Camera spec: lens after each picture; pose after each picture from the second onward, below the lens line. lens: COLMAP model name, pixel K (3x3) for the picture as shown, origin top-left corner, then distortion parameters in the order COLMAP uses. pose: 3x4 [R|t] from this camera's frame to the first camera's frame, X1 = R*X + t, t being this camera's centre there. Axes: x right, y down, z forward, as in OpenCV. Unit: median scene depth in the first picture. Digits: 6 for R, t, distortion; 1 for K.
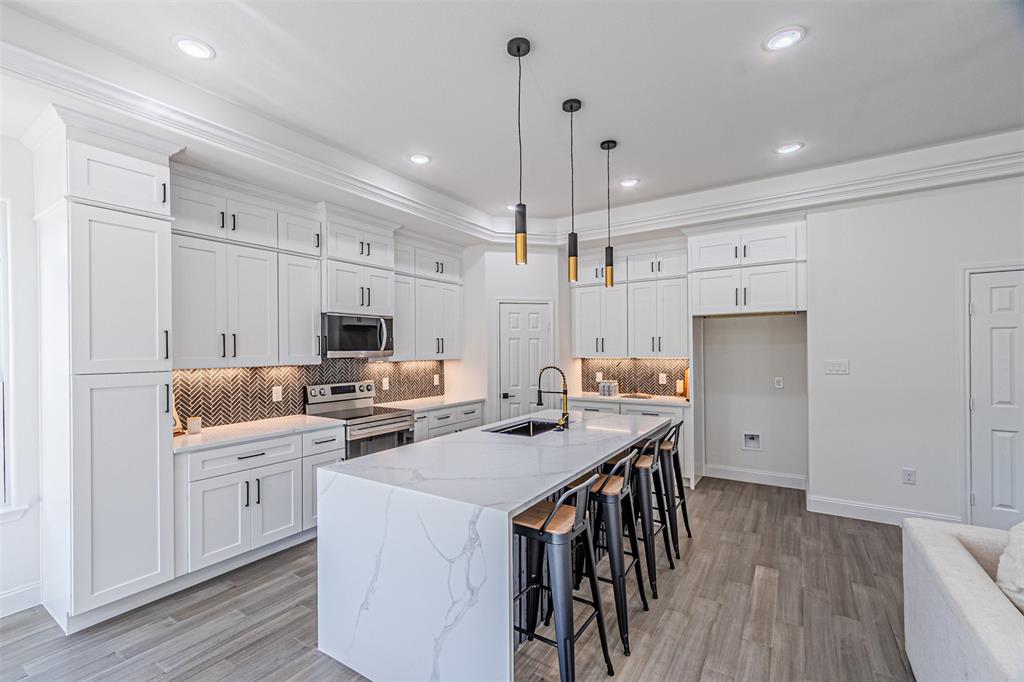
lens RADIAL K [[449.4, 0, 515.5], [0, 449.4, 344.4], [0, 0, 1]] dist [0.004375, 0.000080]
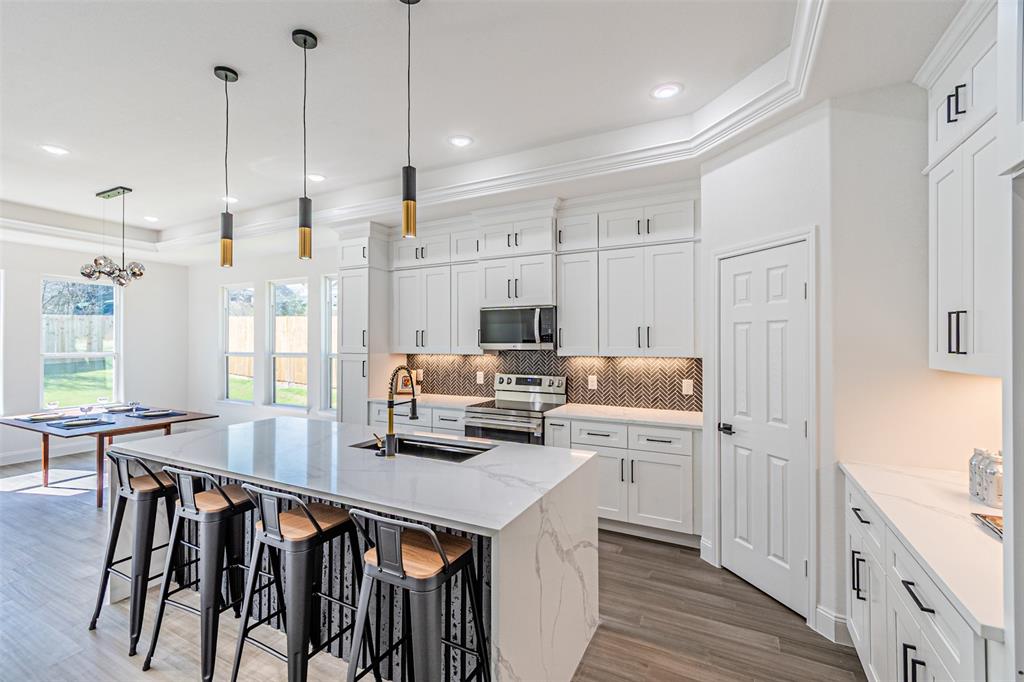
lens RADIAL K [[418.2, 0, 520.2], [0, 418.2, 342.8], [0, 0, 1]] dist [-0.002064, -0.000038]
pose [[0.114413, 0.007745, -0.993403, 0.544694], [0.009515, 0.999915, 0.008891, 0.004535], [0.993388, -0.010469, 0.114330, 0.858198]]
